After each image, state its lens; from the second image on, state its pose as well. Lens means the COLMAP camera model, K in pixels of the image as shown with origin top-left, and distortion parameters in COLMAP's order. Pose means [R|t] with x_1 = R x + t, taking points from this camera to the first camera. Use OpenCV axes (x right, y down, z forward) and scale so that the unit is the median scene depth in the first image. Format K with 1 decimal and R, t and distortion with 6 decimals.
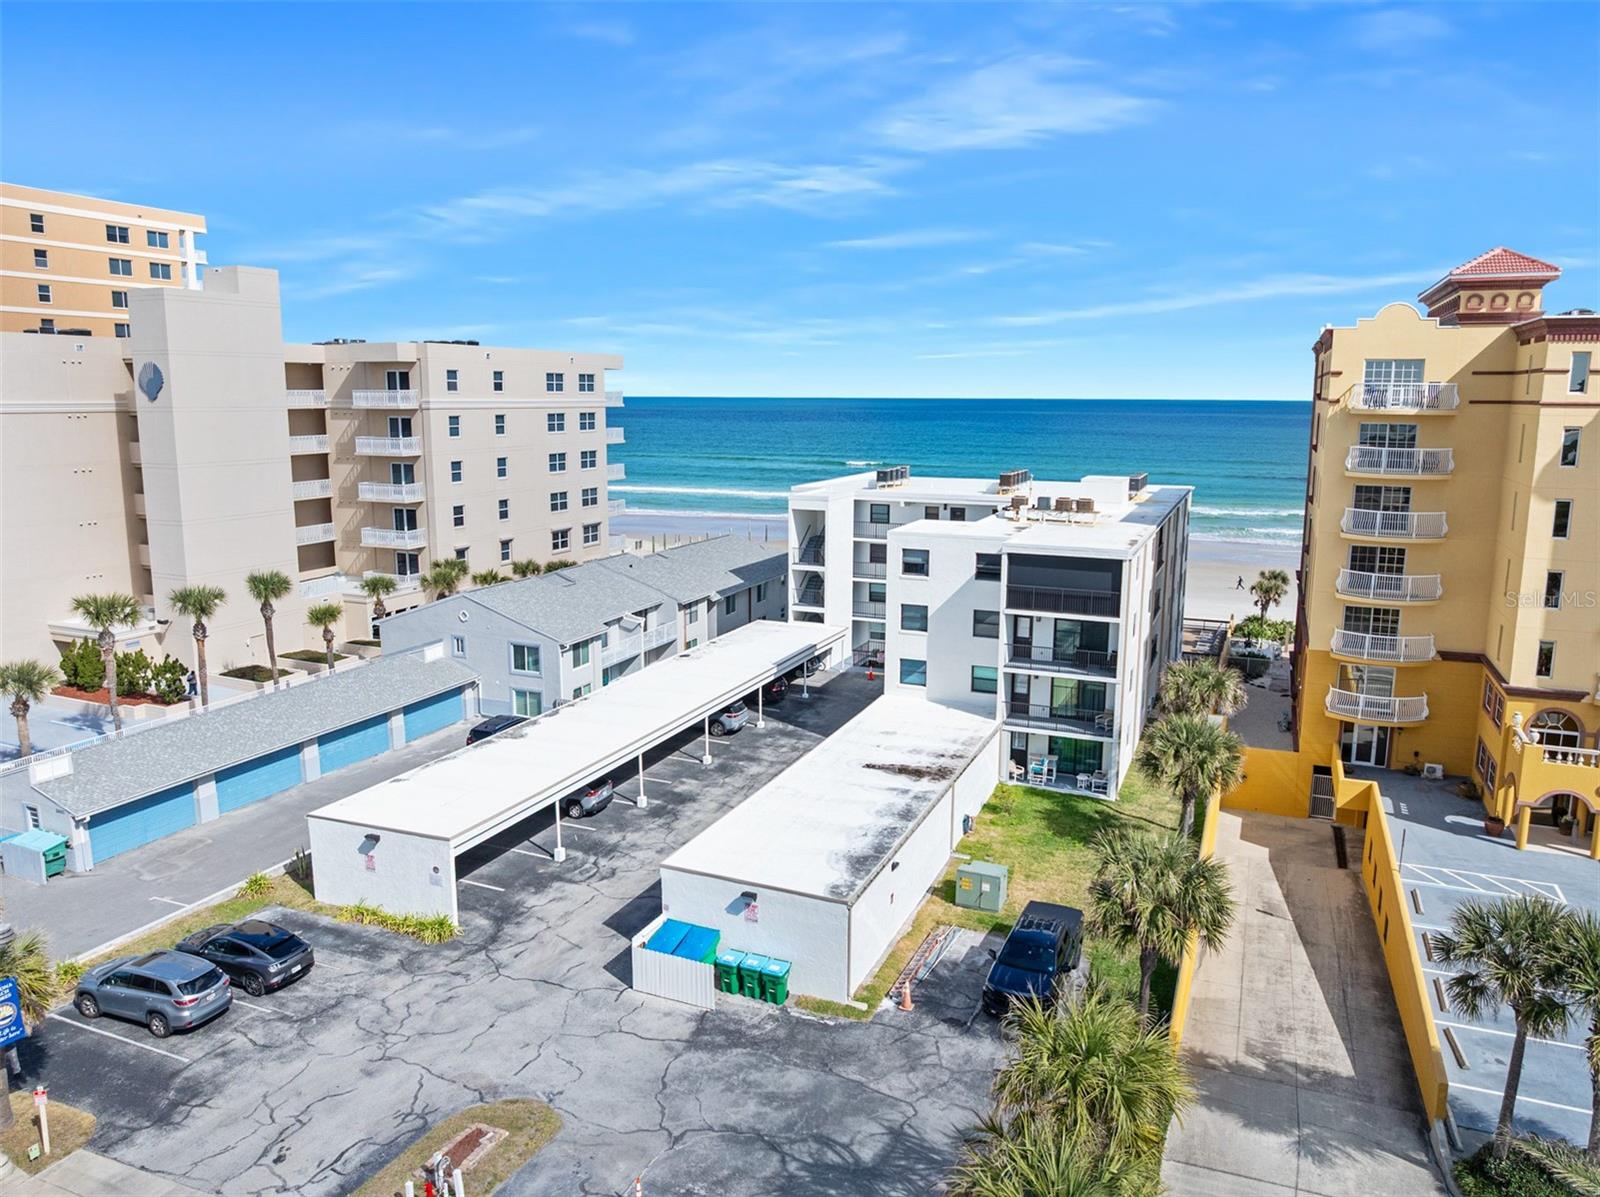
lens RADIAL K [[1121.3, 0, 796.0], [0, 1121.3, 595.3], [0, 0, 1]] dist [-0.025086, -0.011146]
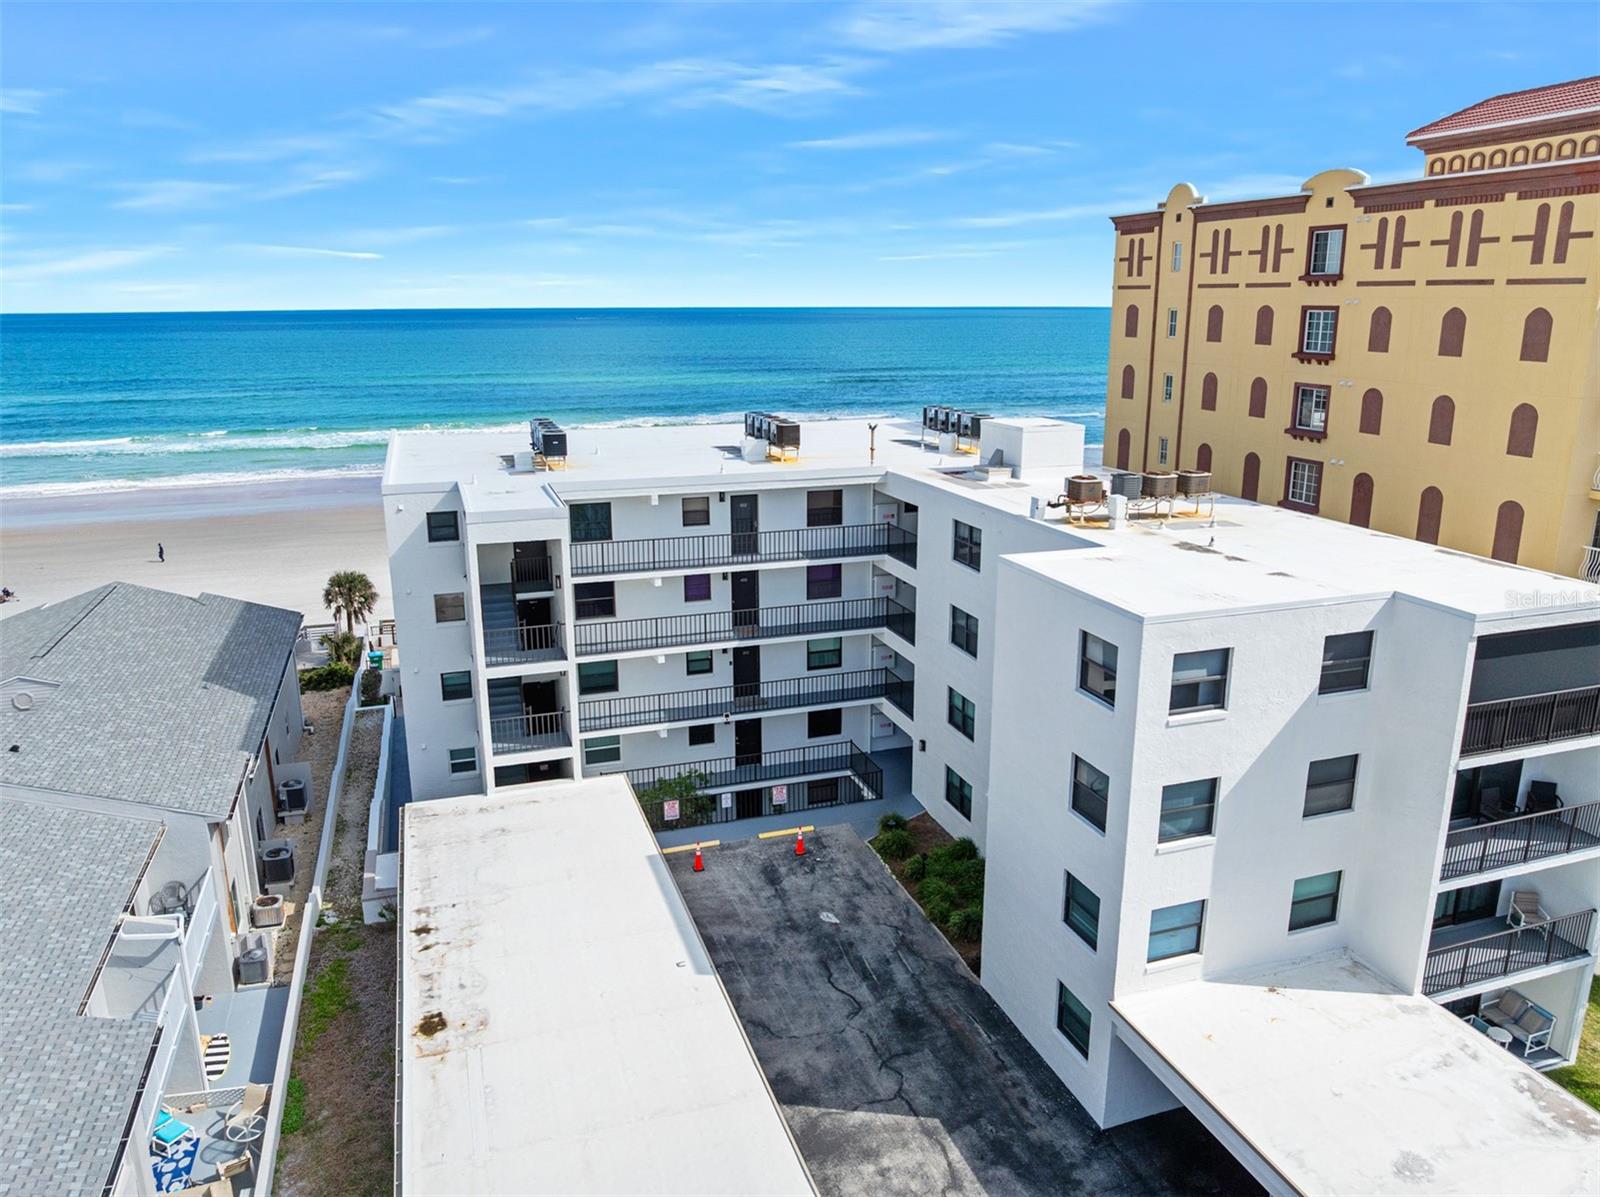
lens RADIAL K [[1121.3, 0, 802.8], [0, 1121.3, 606.5], [0, 0, 1]] dist [-0.025086, -0.011146]
pose [[0.746348, -0.177882, 0.641344, -0.262471], [0.122240, 0.983866, 0.130629, -0.130863], [-0.654233, -0.019097, 0.756052, 0.821212]]
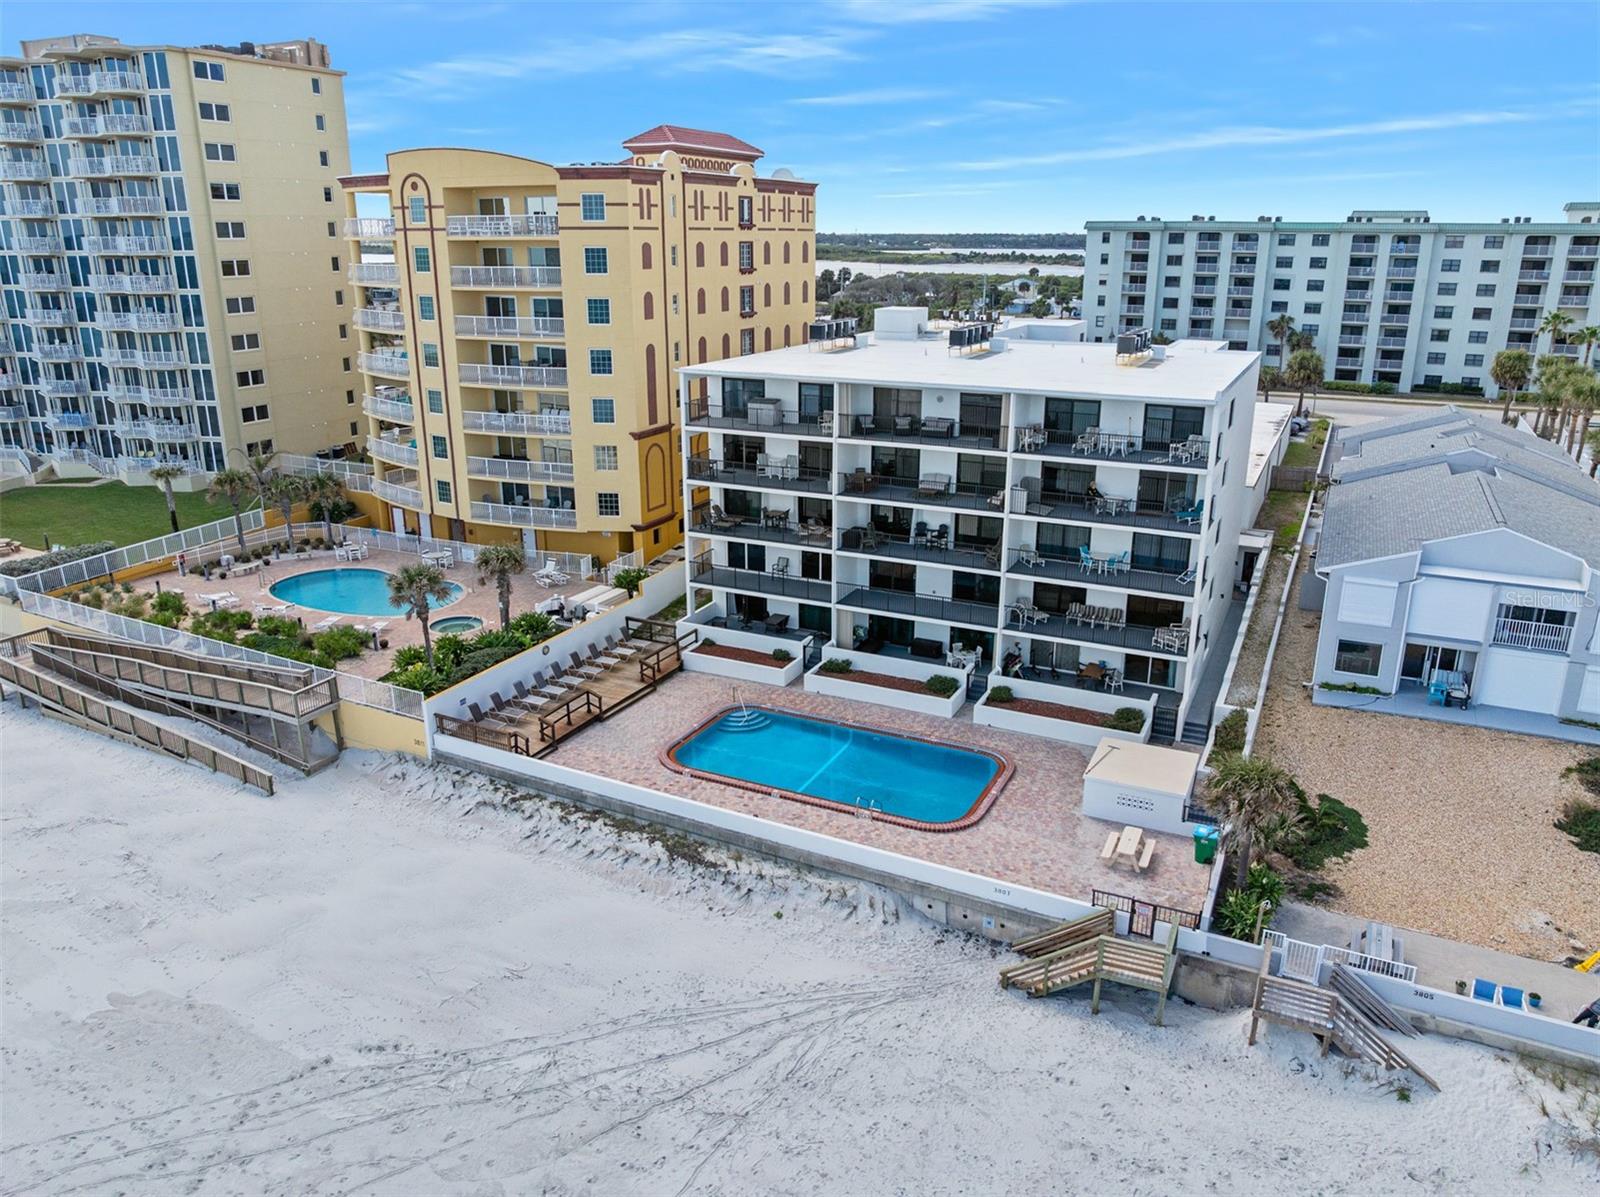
lens RADIAL K [[1121.3, 0, 794.6], [0, 1121.3, 608.6], [0, 0, 1]] dist [-0.025086, -0.011146]
pose [[-0.998062, -0.026470, 0.056316, 0.403437], [0.003980, 0.876011, 0.482274, -0.471458], [-0.062099, 0.481563, -0.874208, 2.657416]]
